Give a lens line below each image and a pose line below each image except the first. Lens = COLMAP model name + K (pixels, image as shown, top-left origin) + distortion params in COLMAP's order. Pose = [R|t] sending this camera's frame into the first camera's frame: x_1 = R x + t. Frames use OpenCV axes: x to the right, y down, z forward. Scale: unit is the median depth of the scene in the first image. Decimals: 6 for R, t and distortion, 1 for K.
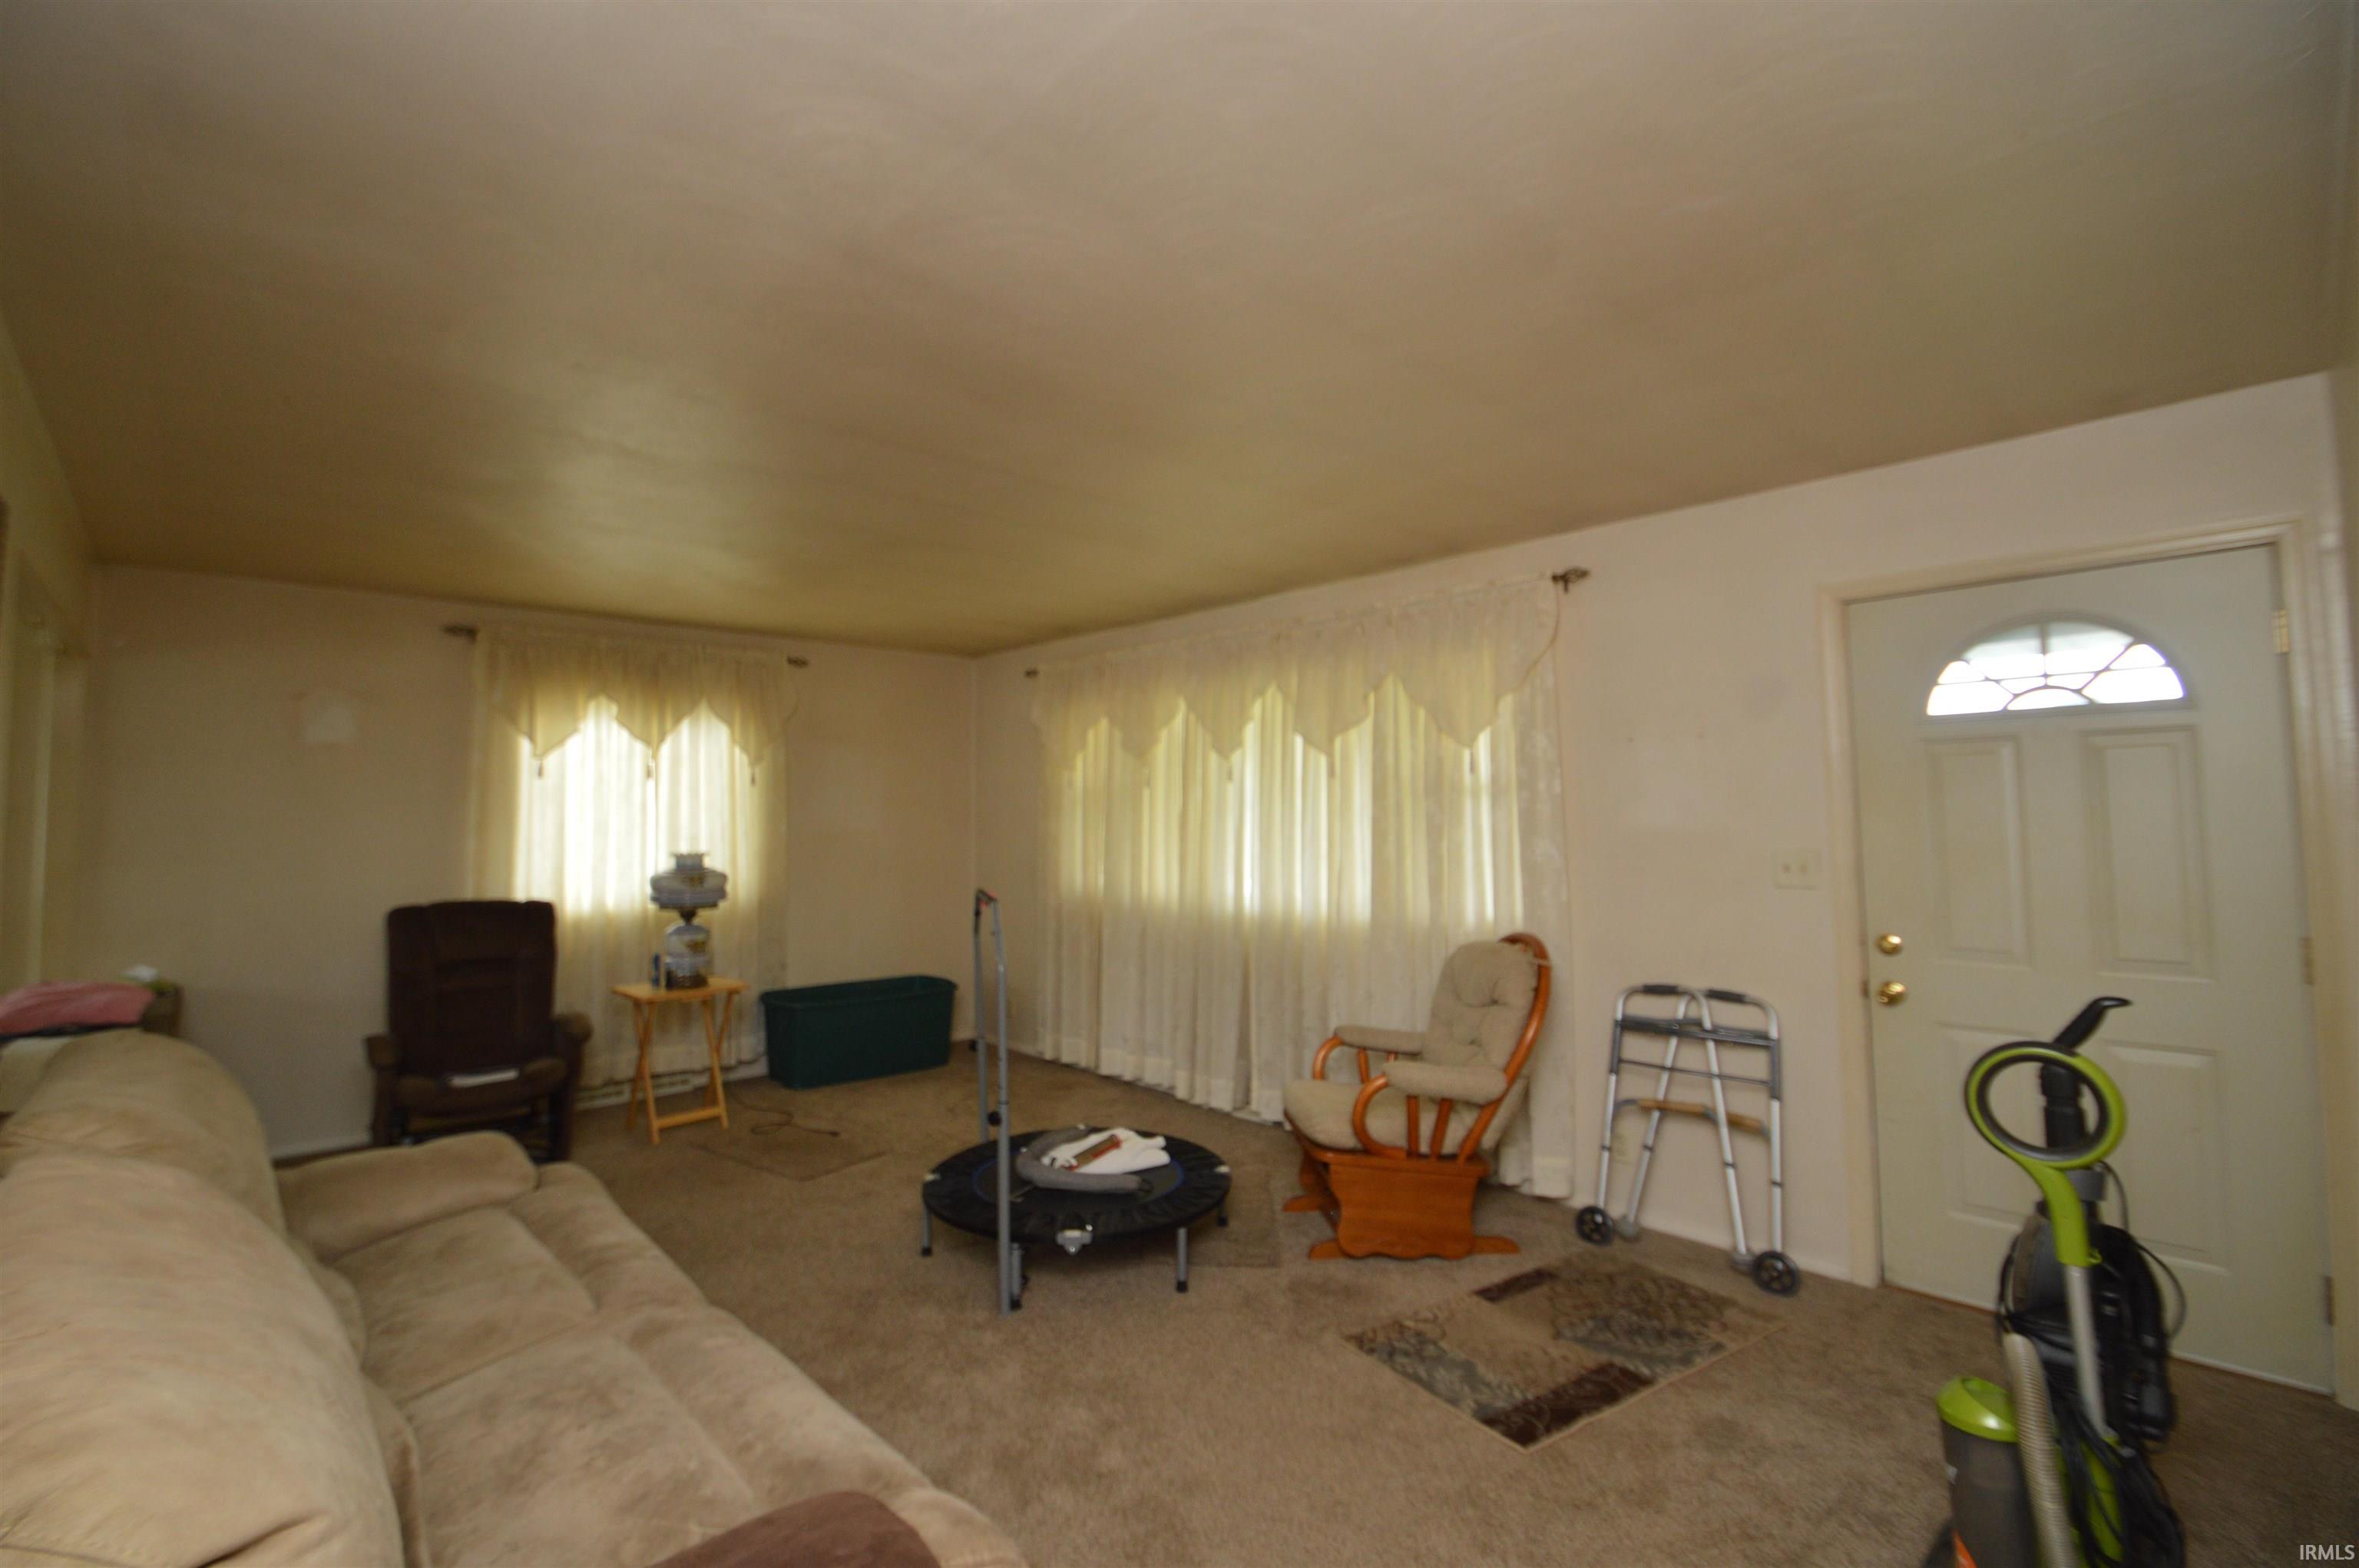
lens RADIAL K [[1041.3, 0, 1179.5], [0, 1041.3, 784.0], [0, 0, 1]] dist [0.012336, -0.013762]
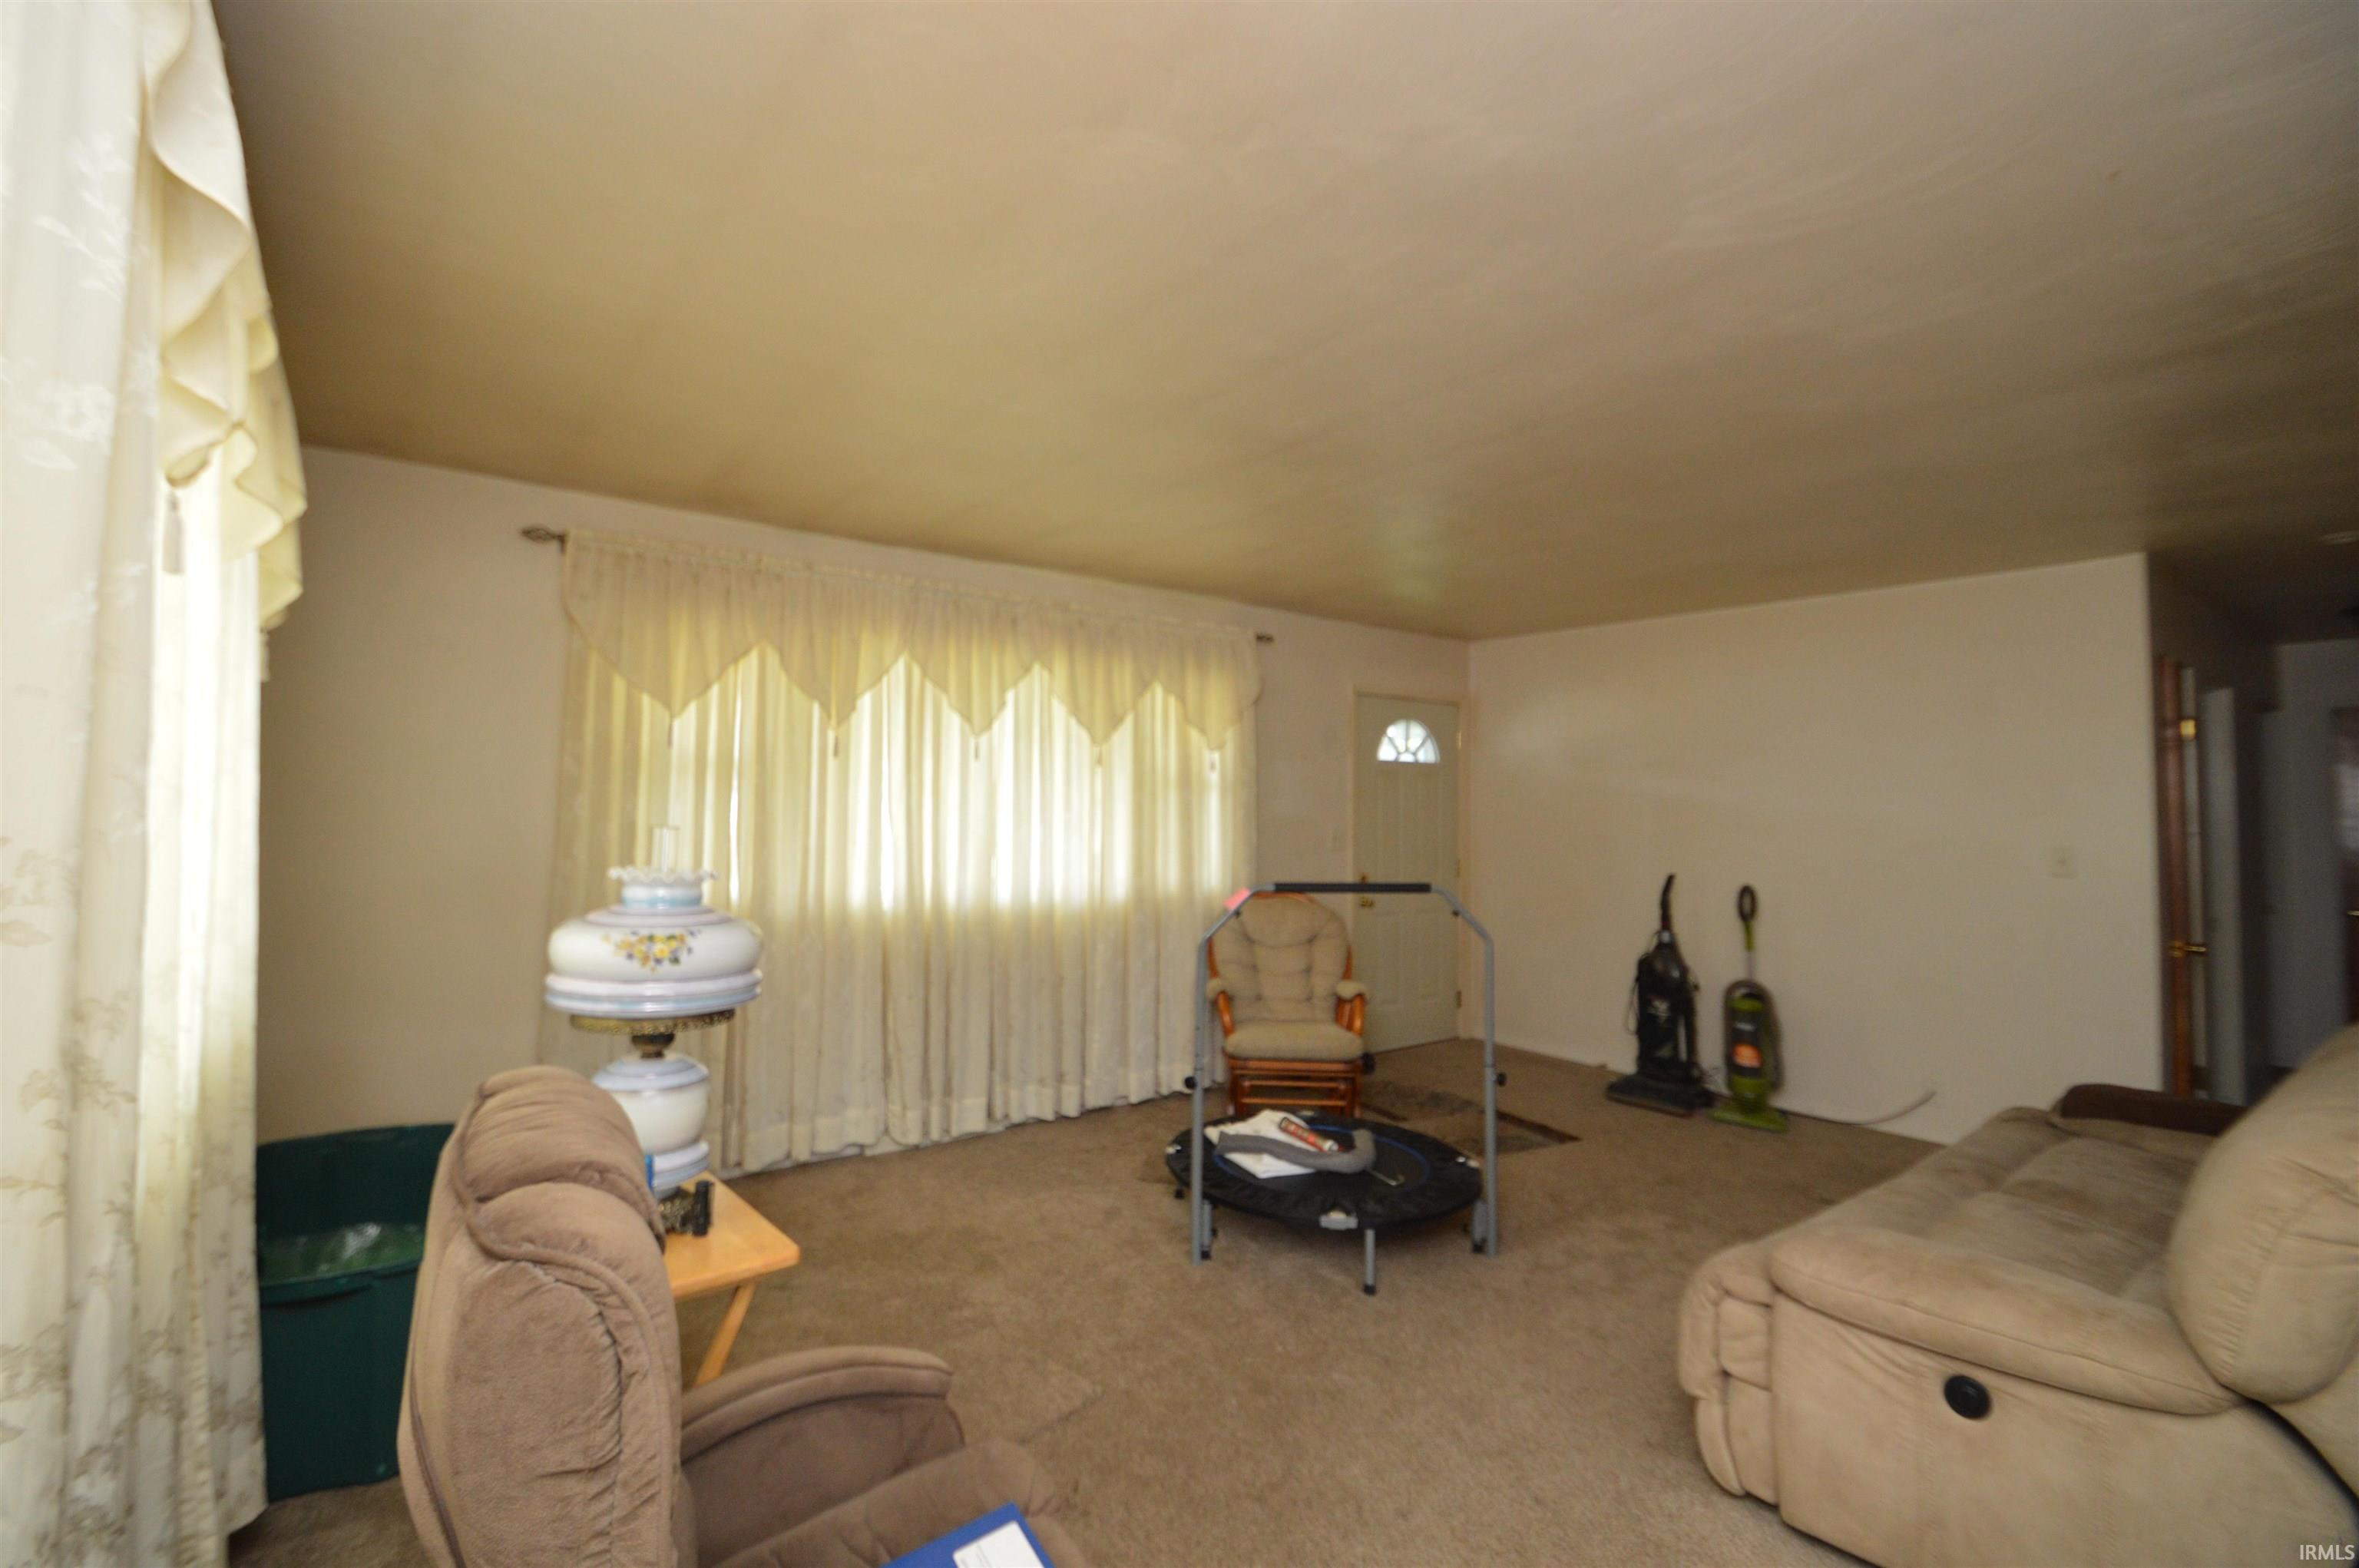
lens RADIAL K [[1041.3, 0, 1179.5], [0, 1041.3, 784.0], [0, 0, 1]] dist [0.012336, -0.013762]
pose [[0.118883, 0.013335, 0.992819, -0.901597], [-0.060766, 0.998133, -0.006130, 0.012620], [-0.991047, -0.059601, 0.119471, 0.807354]]
